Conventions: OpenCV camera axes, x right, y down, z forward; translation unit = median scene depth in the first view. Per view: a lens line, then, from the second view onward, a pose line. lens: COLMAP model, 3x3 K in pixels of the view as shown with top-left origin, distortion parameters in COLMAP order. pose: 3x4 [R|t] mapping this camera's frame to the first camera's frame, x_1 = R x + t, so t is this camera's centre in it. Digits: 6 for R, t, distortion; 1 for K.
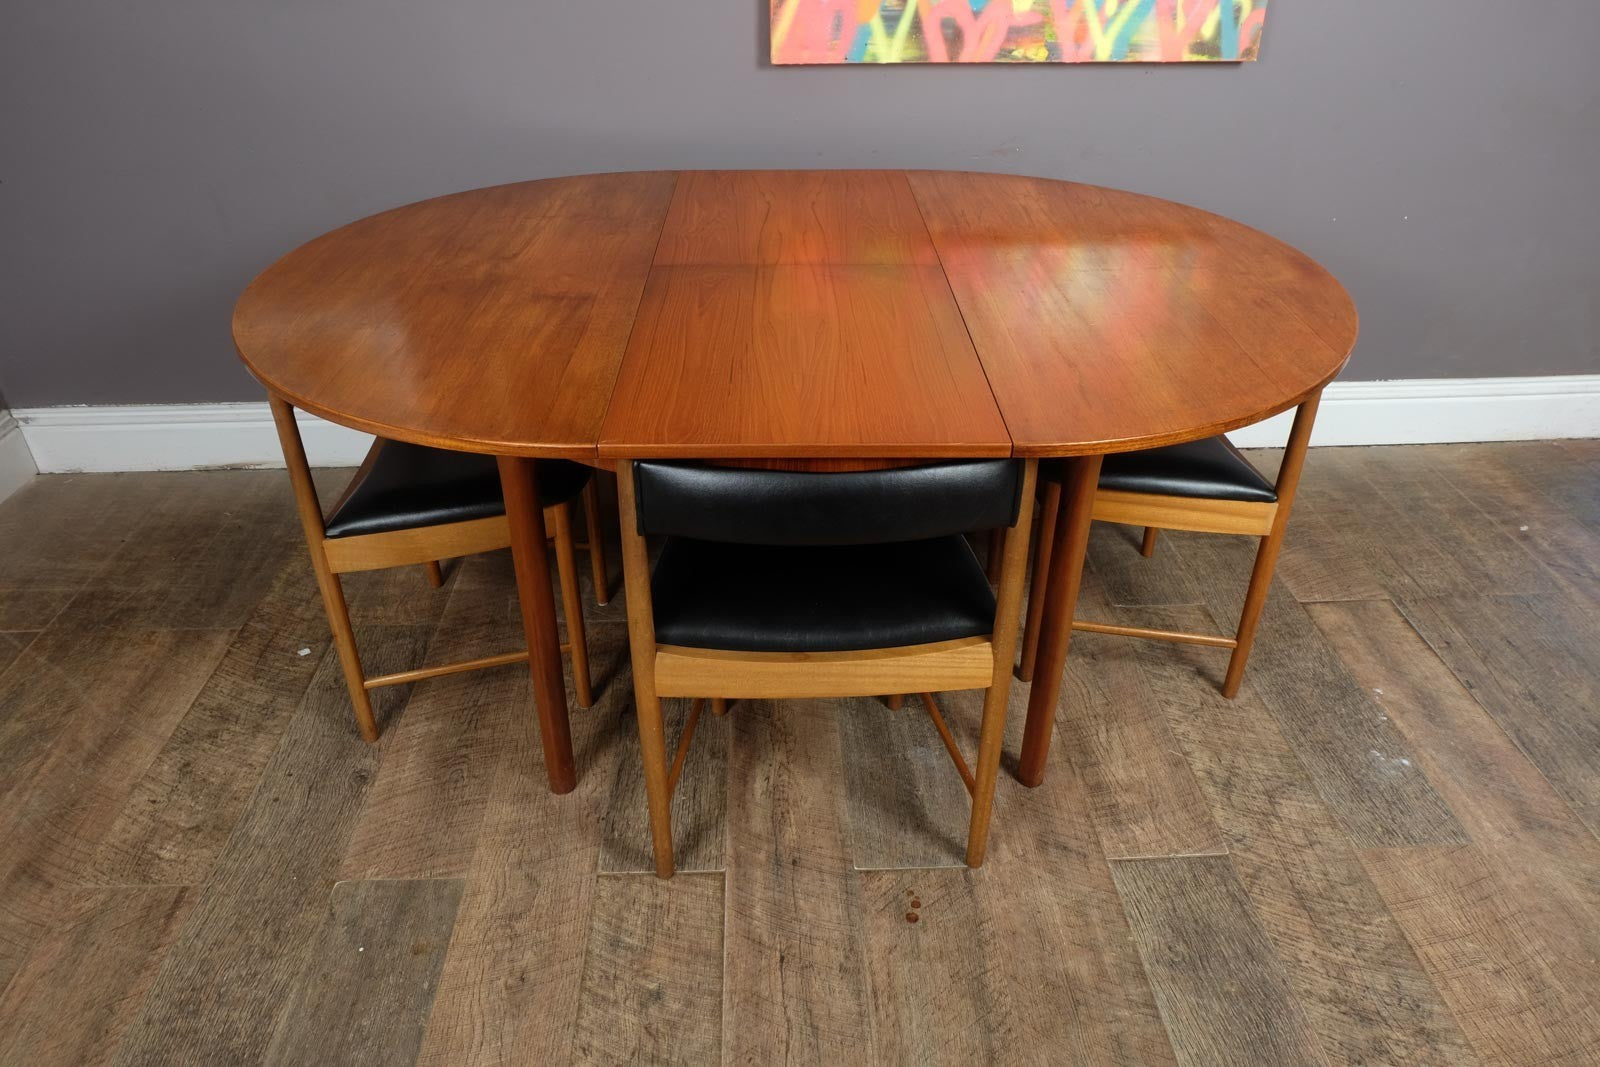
lens RADIAL K [[1102.8, 0, 780.8], [0, 1102.8, 547.0], [0, 0, 1]] dist [-0.036941, 0.033695]
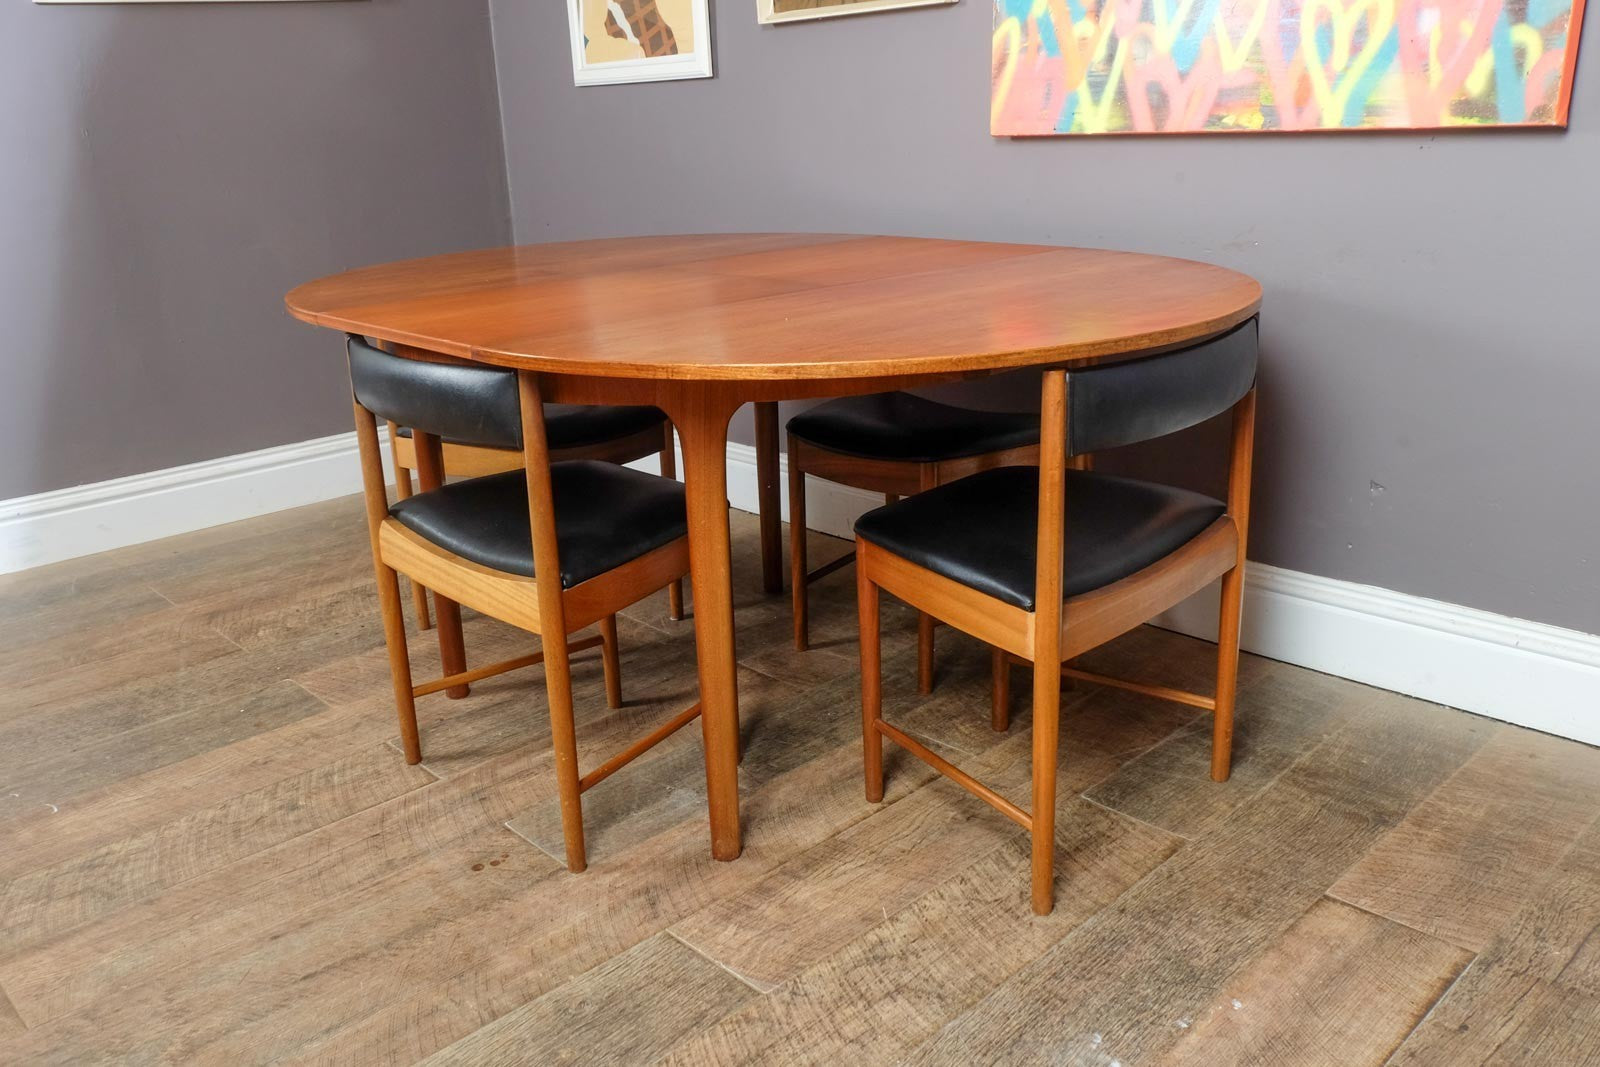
lens RADIAL K [[1301.2, 0, 747.1], [0, 1301.2, 571.0], [0, 0, 1]] dist [-0.031485, 0.025798]
pose [[0.644473, 0.232443, -0.728440, 0.992295], [-0.377958, 0.924991, -0.039228, 0.042209], [0.664683, 0.300601, 0.683985, 0.265083]]
